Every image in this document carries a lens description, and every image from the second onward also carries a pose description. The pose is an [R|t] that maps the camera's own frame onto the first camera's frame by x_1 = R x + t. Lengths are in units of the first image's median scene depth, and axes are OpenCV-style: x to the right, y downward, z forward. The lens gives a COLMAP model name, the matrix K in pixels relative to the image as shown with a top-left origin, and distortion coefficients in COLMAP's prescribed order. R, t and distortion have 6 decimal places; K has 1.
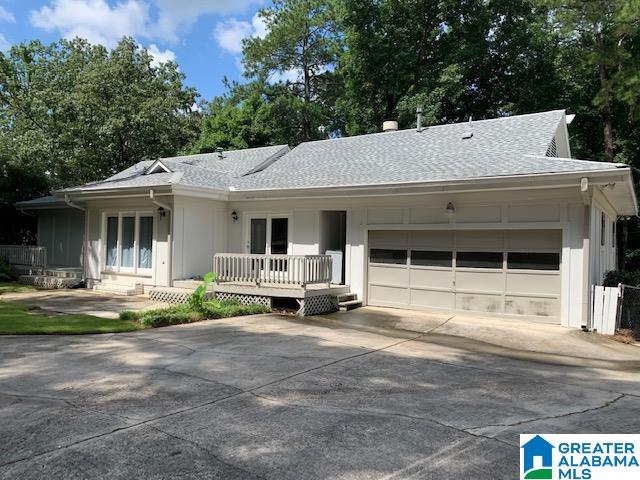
lens RADIAL K [[490.7, 0, 319.9], [0, 490.7, 239.6], [0, 0, 1]] dist [0.039494, -0.038881]
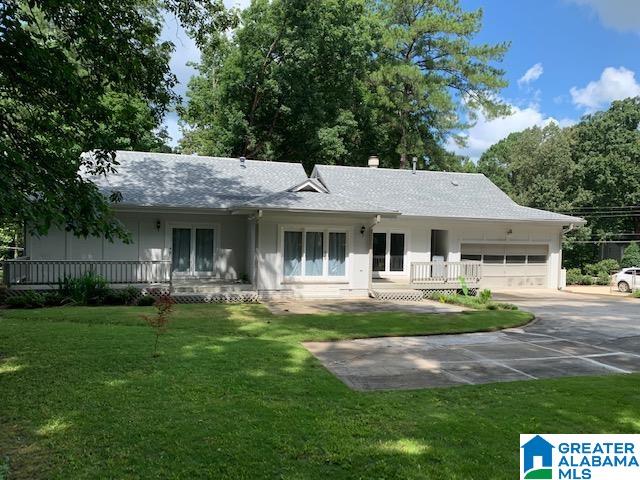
lens RADIAL K [[490.7, 0, 319.4], [0, 490.7, 241.0], [0, 0, 1]] dist [0.039494, -0.038881]
pose [[0.637218, -0.016486, 0.770507, -1.383463], [-0.014927, 0.999320, 0.033726, -0.071310], [-0.770539, -0.032992, 0.636538, 0.300865]]
